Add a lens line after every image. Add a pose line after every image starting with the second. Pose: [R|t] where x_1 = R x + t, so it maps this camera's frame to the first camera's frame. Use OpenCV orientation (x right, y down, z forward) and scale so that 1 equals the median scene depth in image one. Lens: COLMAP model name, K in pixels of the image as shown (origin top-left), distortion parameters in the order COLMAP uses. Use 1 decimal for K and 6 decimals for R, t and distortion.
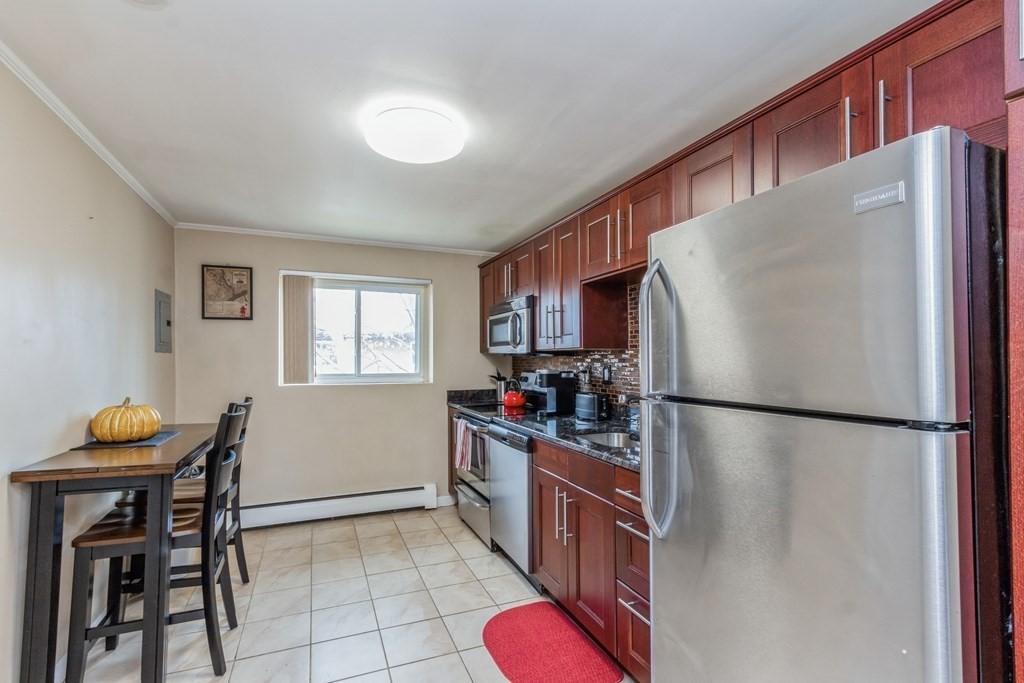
lens RADIAL K [[464.8, 0, 506.6], [0, 464.8, 349.0], [0, 0, 1]] dist [-0.001184, -0.000296]
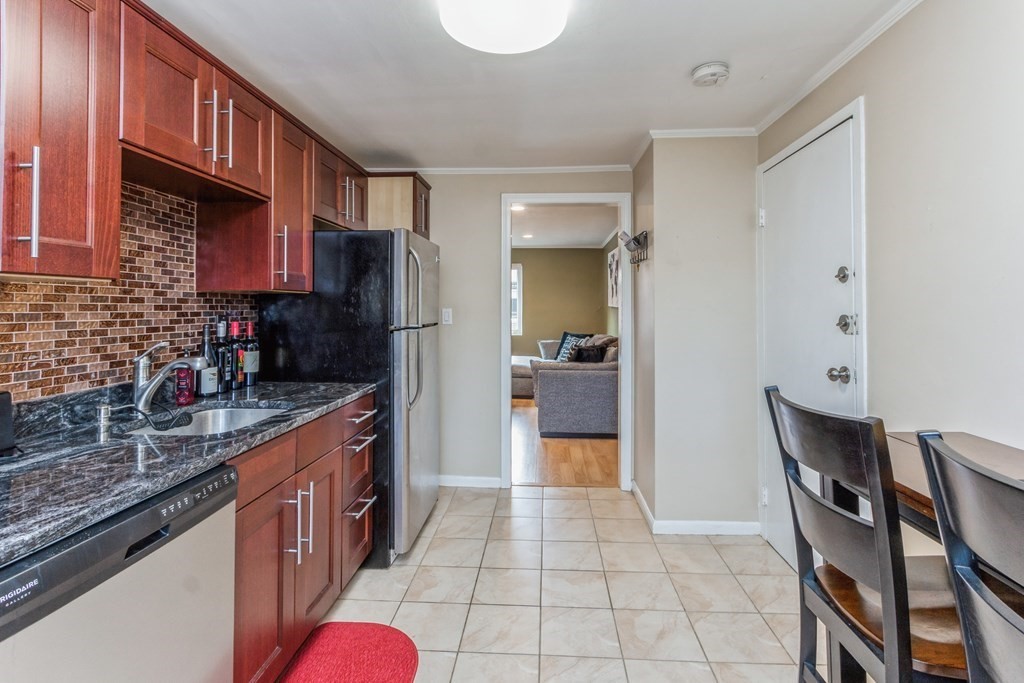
lens RADIAL K [[501.4, 0, 512.7], [0, 501.4, 300.2], [0, 0, 1]] dist [-0.000448, -0.000155]
pose [[-0.894204, 0.008235, 0.447584, -0.351013], [-0.007903, 0.999385, -0.034178, 0.026877], [-0.447590, -0.034099, -0.893589, 1.052458]]
